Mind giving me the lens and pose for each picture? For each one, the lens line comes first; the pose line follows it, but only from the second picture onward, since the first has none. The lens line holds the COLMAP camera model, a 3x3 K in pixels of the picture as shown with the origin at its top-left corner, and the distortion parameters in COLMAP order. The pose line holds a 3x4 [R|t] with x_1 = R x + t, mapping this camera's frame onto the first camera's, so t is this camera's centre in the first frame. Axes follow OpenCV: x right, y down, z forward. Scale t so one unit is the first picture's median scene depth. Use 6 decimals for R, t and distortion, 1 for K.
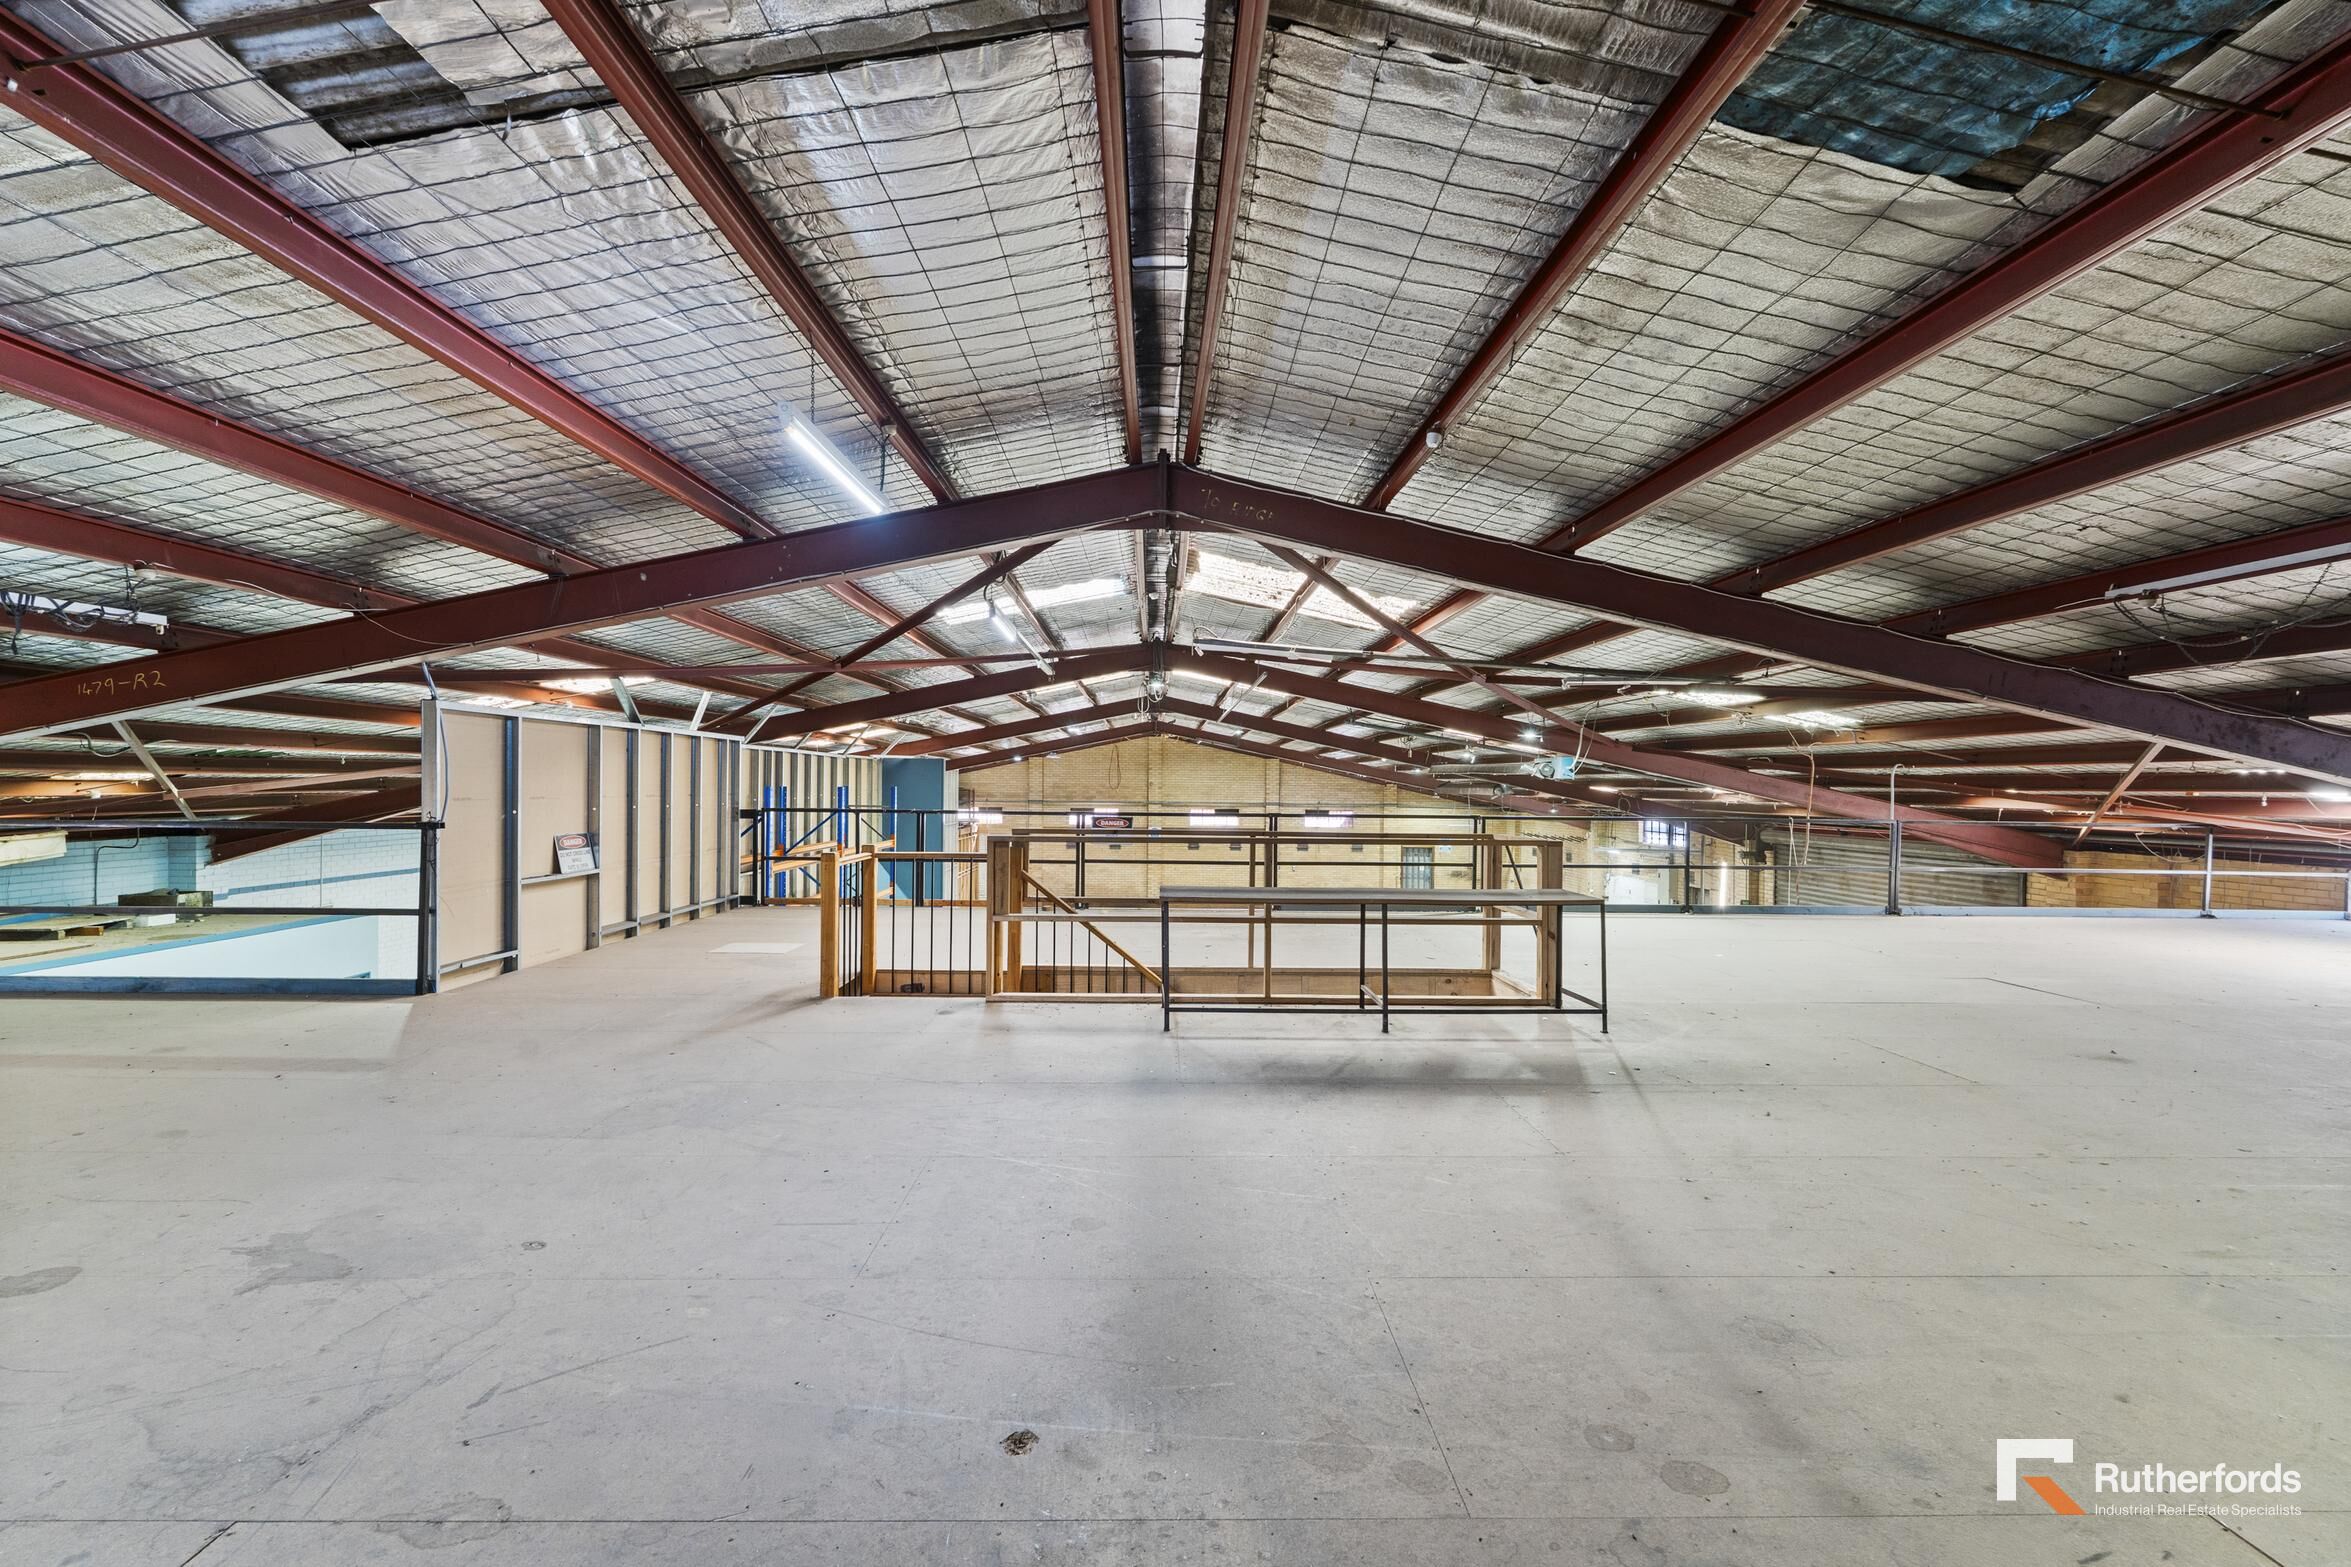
lens RADIAL K [[1027.1, 0, 1188.0], [0, 1027.1, 785.3], [0, 0, 1]] dist [-0.001107, -0.000010]
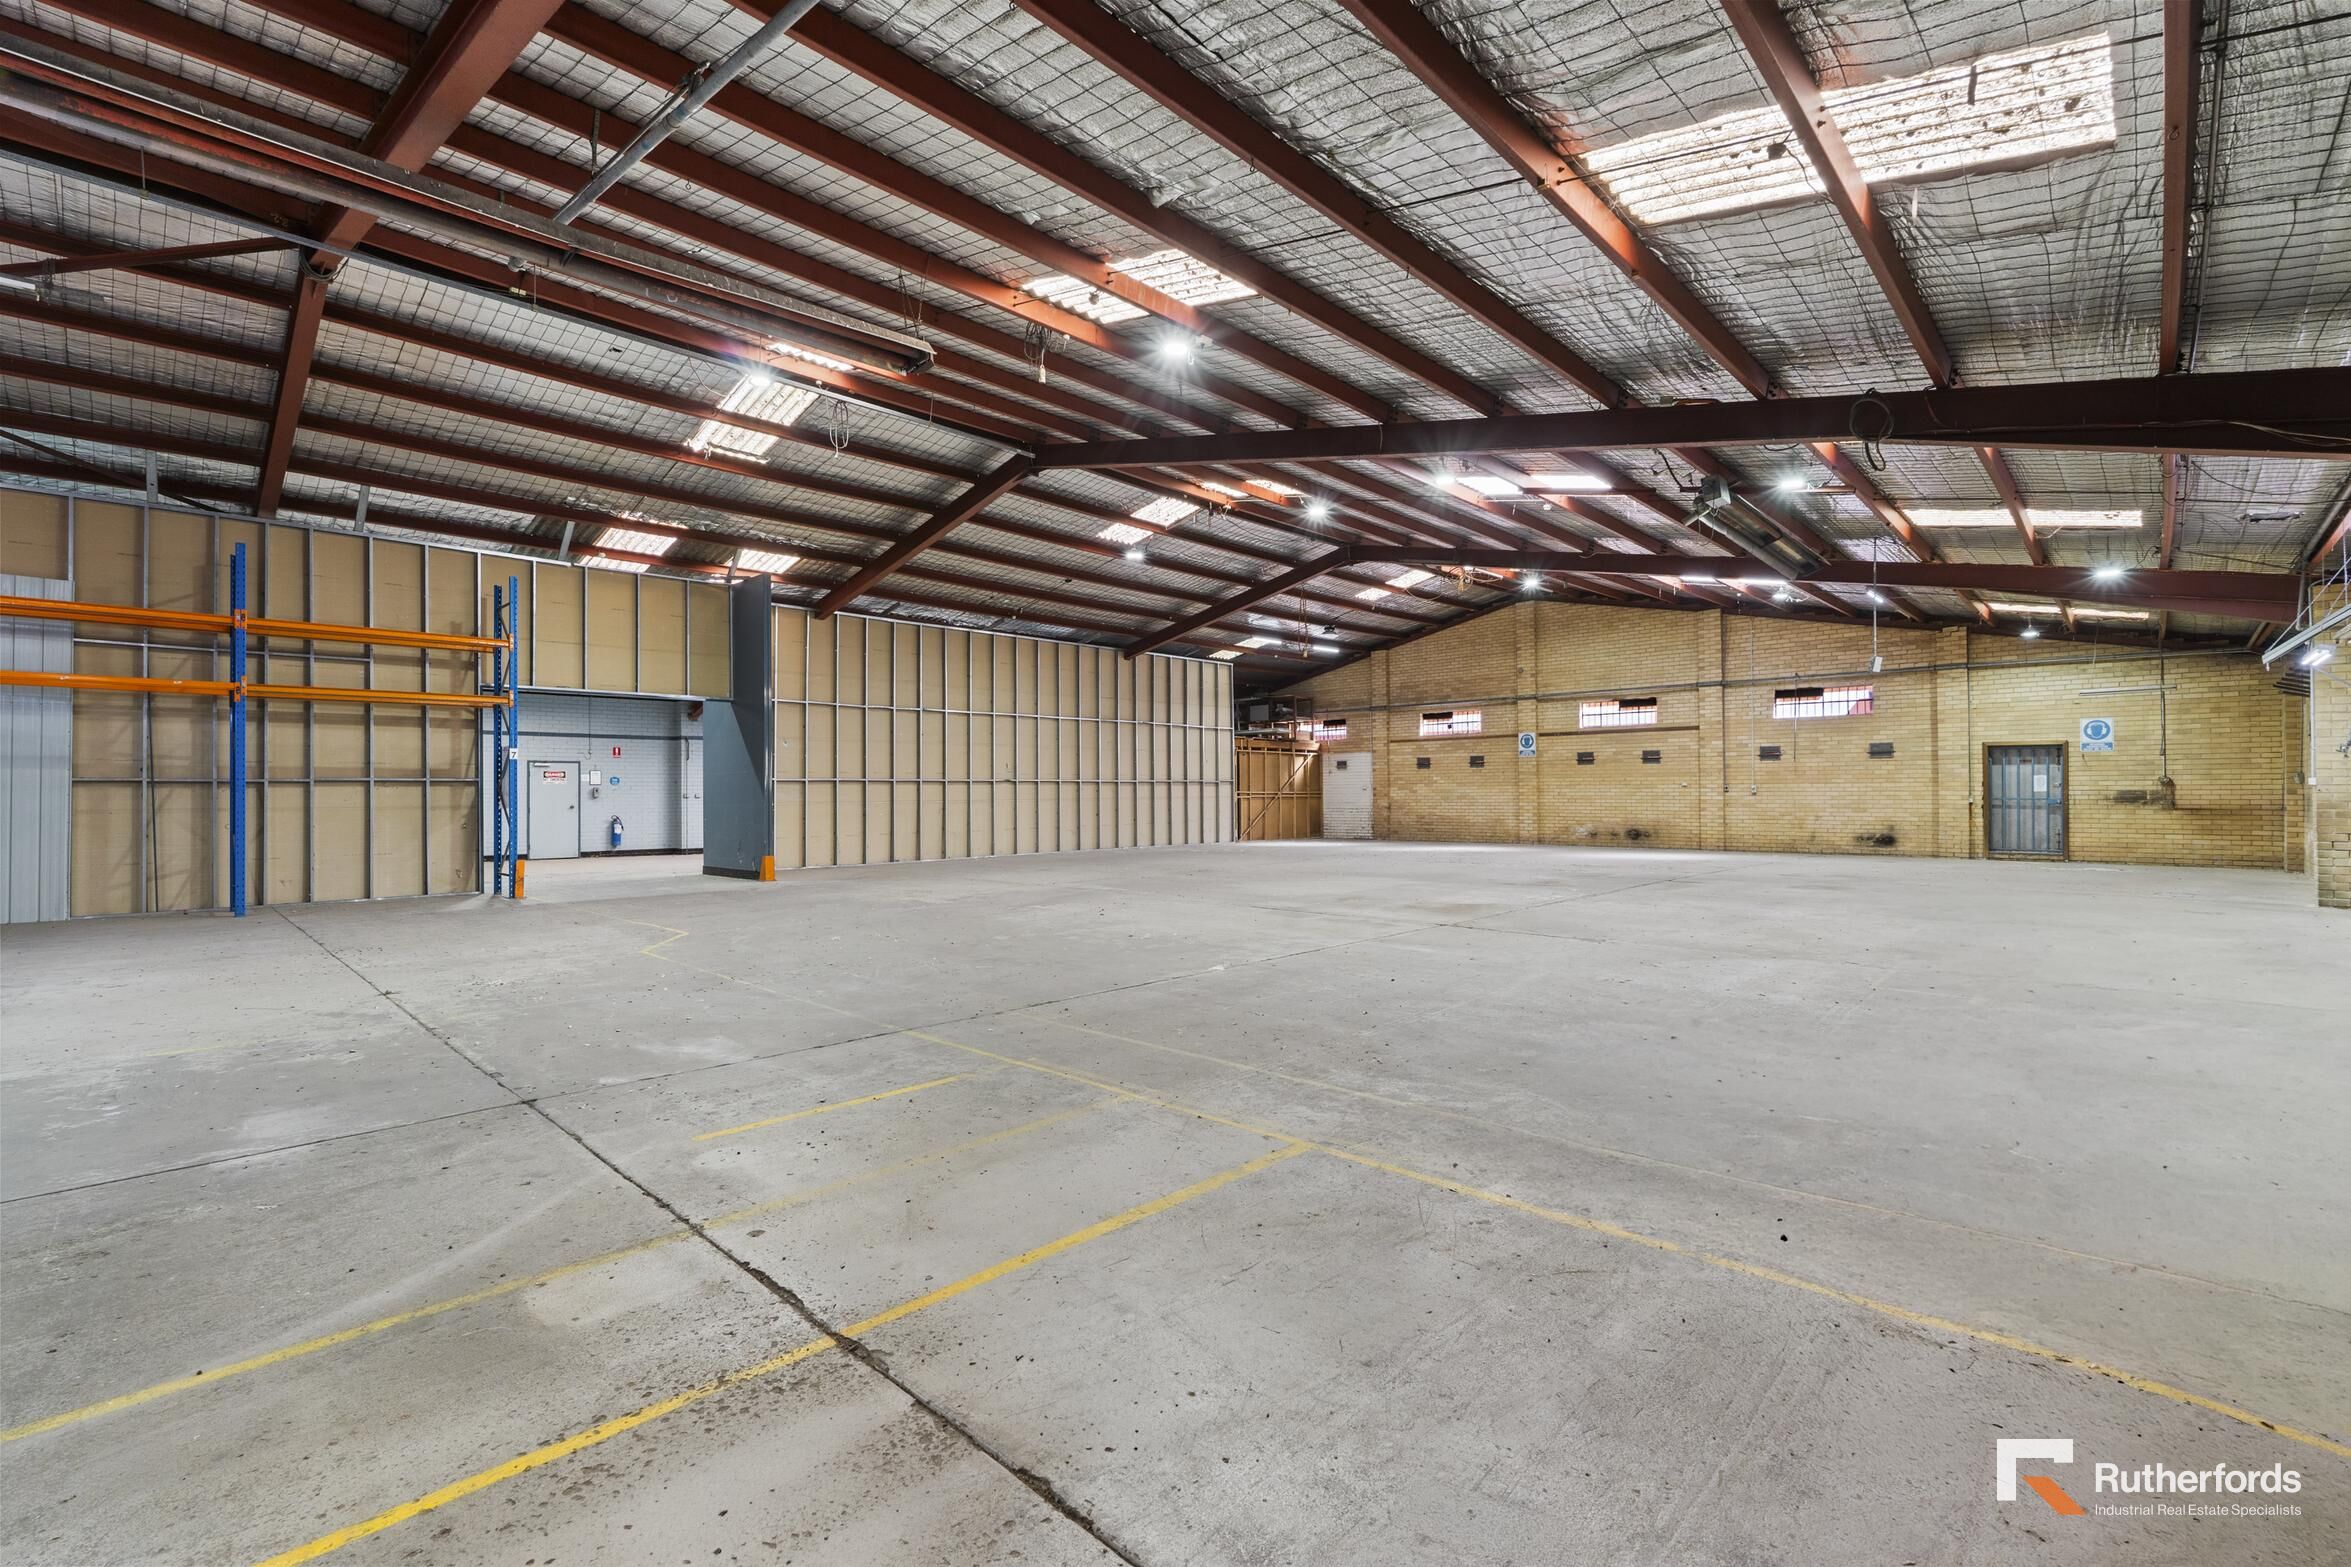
lens RADIAL K [[1027.1, 0, 1161.7], [0, 1027.1, 783.8], [0, 0, 1]] dist [-0.001107, -0.000010]
pose [[0.723695, -0.019288, -0.689850, 0.265040], [0.016713, 0.999806, -0.010422, 0.078373], [0.689918, -0.003988, 0.723877, 0.333765]]
